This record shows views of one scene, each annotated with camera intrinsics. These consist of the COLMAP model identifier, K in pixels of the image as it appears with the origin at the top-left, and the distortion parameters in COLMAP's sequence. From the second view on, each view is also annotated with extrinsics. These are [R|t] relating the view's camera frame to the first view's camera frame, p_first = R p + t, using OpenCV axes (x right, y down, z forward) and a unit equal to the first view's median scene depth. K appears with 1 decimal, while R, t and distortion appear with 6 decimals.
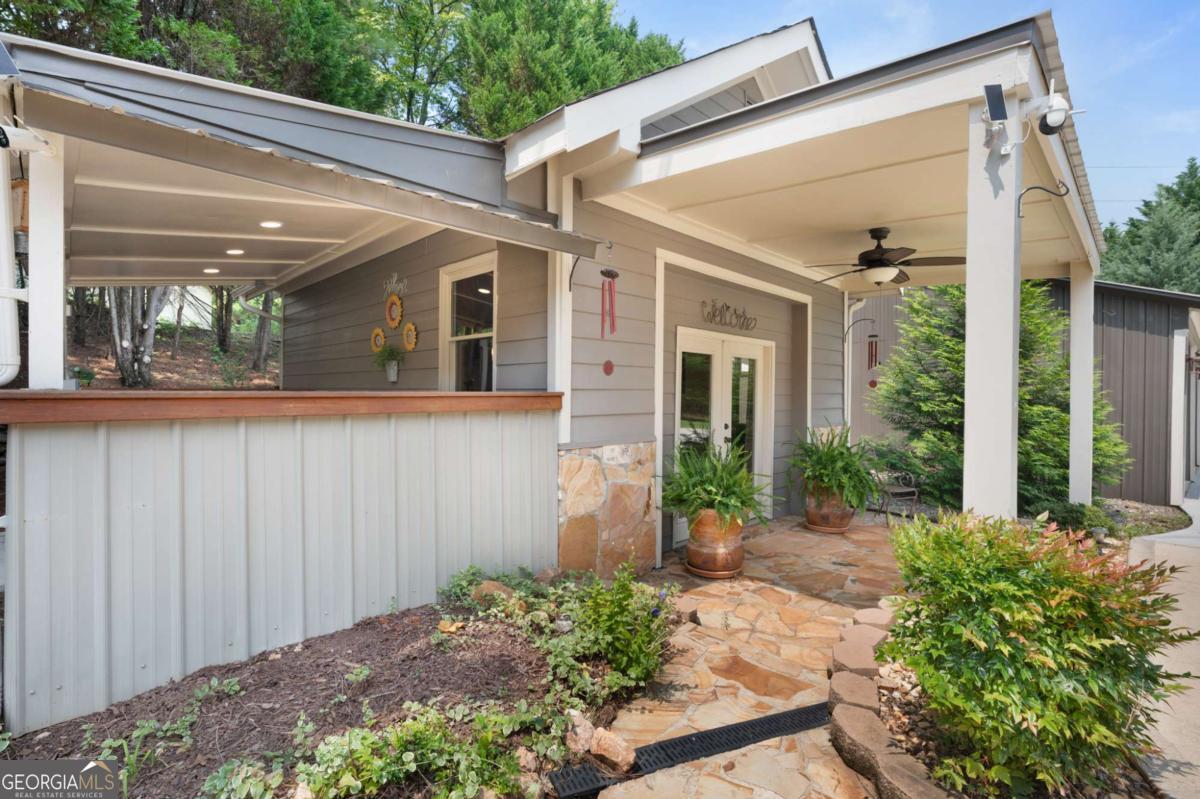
lens RADIAL K [[543.7, 0, 595.7], [0, 543.7, 395.7], [0, 0, 1]] dist [0.002389, 0.000016]
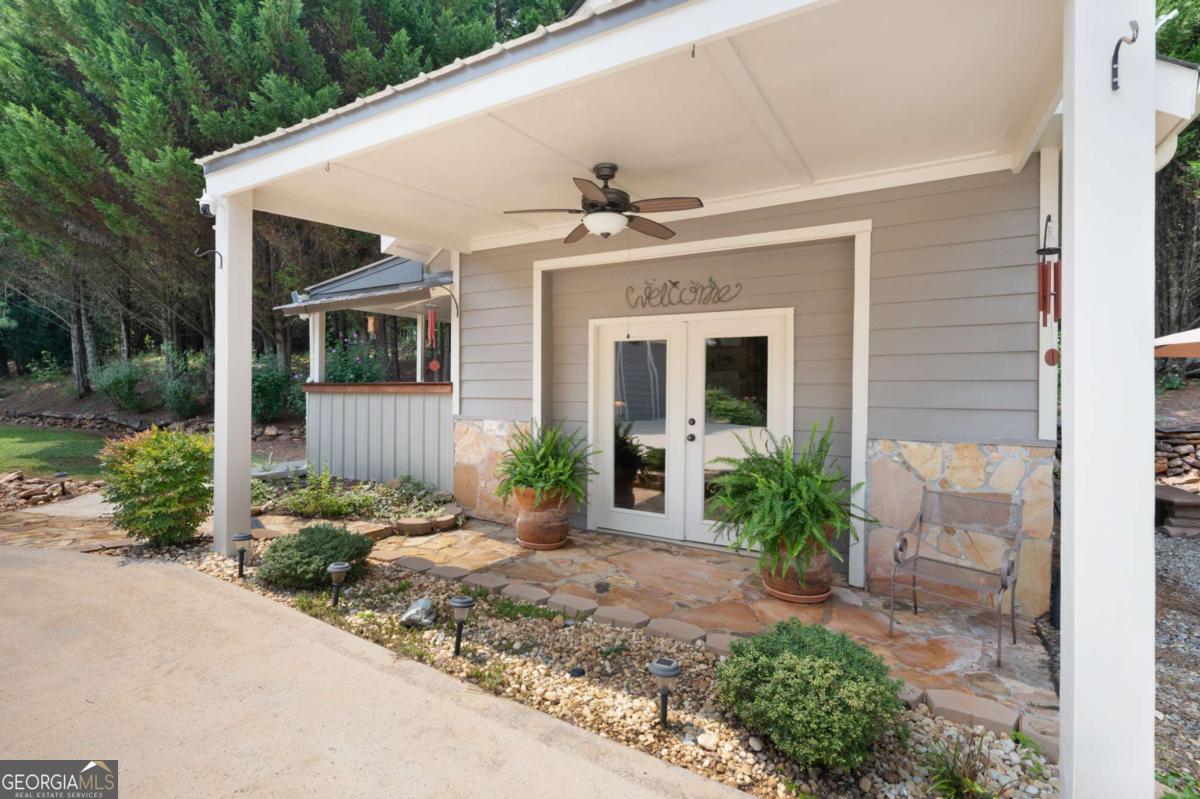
lens RADIAL K [[543.7, 0, 595.4], [0, 543.7, 397.8], [0, 0, 1]] dist [0.002389, 0.000016]
pose [[0.279021, 0.005662, -0.960268, 1.309894], [-0.014348, 0.999896, 0.001727, 0.025564], [0.960178, 0.013296, 0.279073, 0.801789]]
